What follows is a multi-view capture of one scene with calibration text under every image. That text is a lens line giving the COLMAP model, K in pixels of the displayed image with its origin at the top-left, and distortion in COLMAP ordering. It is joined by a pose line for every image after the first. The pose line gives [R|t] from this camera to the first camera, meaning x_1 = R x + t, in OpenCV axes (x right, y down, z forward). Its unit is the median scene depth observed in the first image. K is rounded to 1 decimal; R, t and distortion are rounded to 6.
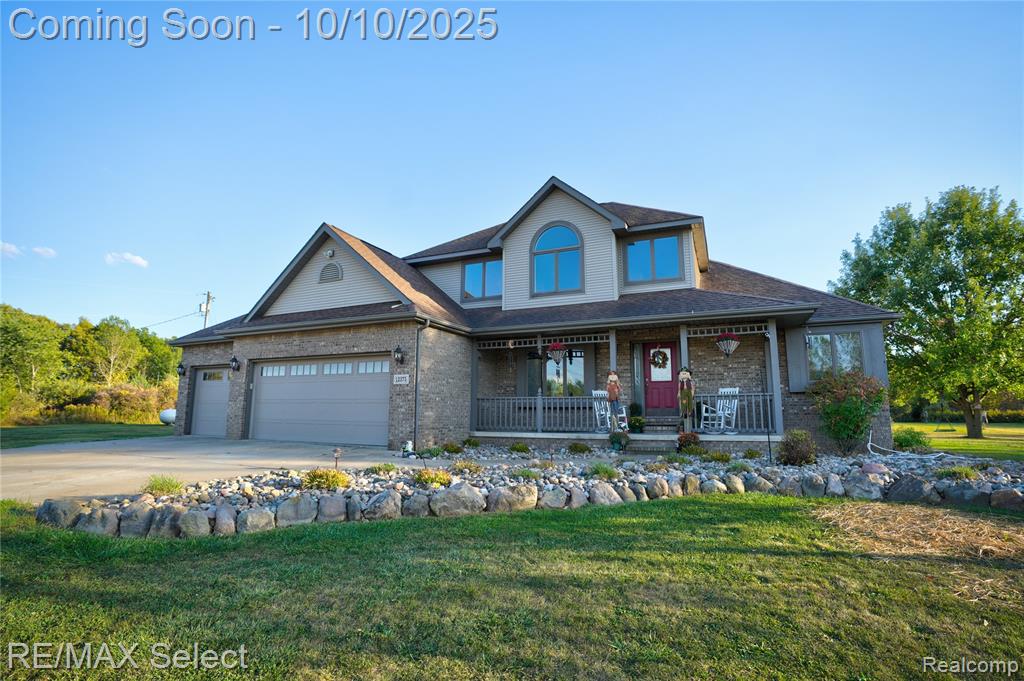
lens RADIAL K [[475.5, 0, 516.7], [0, 475.5, 341.8], [0, 0, 1]] dist [-0.062930, 0.024660]
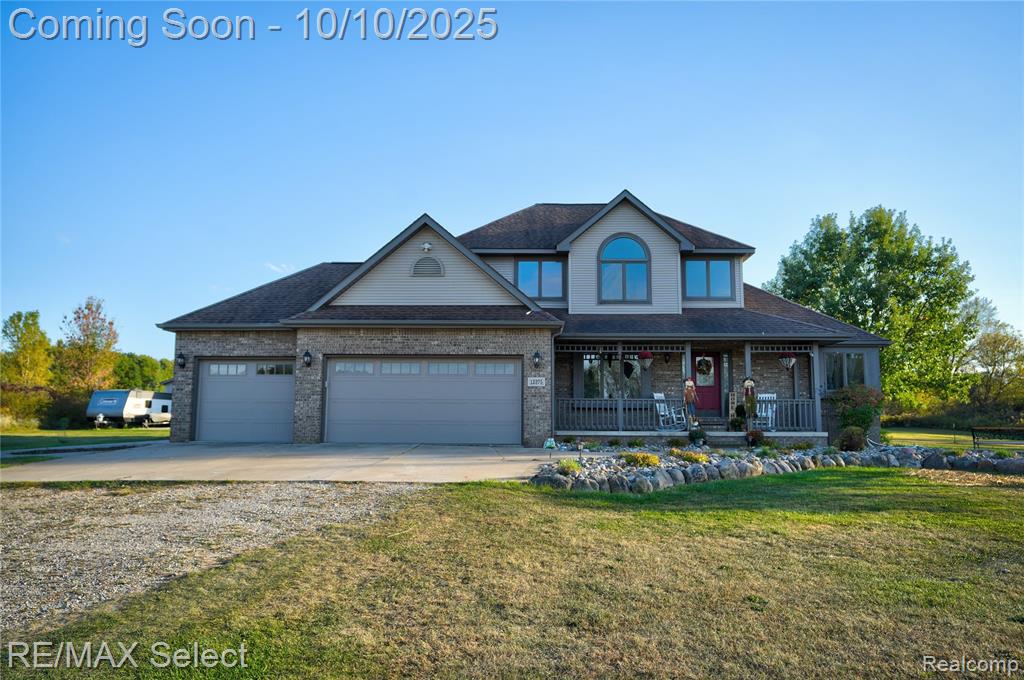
lens RADIAL K [[683.8, 0, 512.0], [0, 683.8, 340.0], [0, 0, 1]] dist [0.000409, 0.002092]
pose [[0.931498, 0.042129, 0.361298, -0.727196], [-0.056574, 0.997963, 0.029494, -0.049502], [-0.359320, -0.047914, 0.931984, -0.360164]]
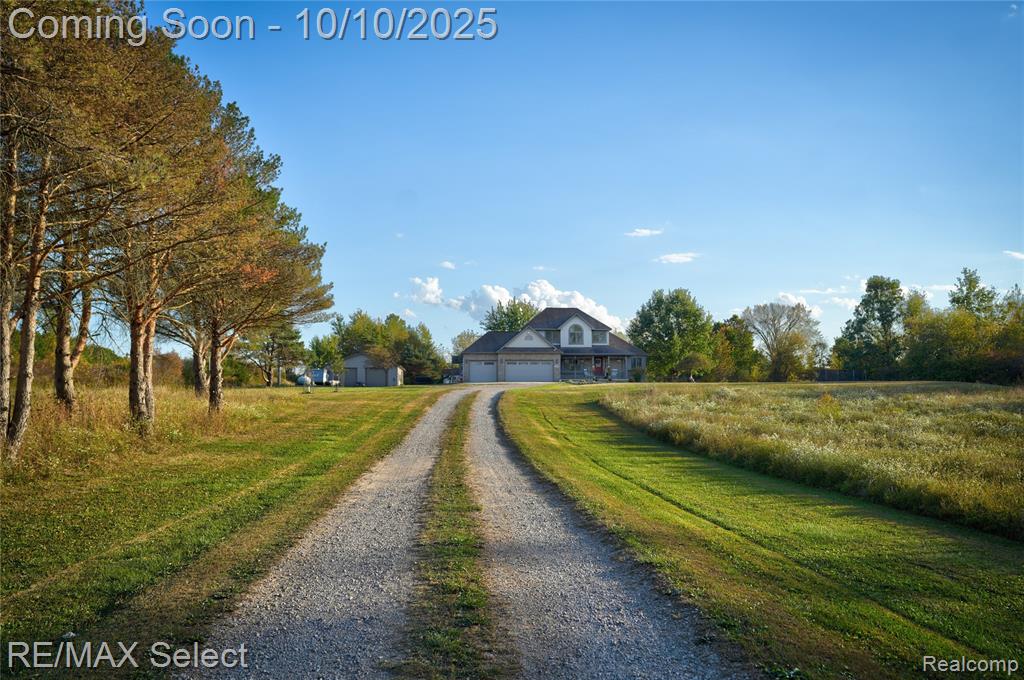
lens RADIAL K [[950.6, 0, 512.0], [0, 950.6, 340.0], [0, 0, 1]] dist [0.000376, -0.000050]
pose [[0.870334, 0.027952, 0.491668, -4.232876], [-0.064354, 0.996282, 0.057277, -0.551675], [-0.488239, -0.081491, 0.868897, -5.527116]]
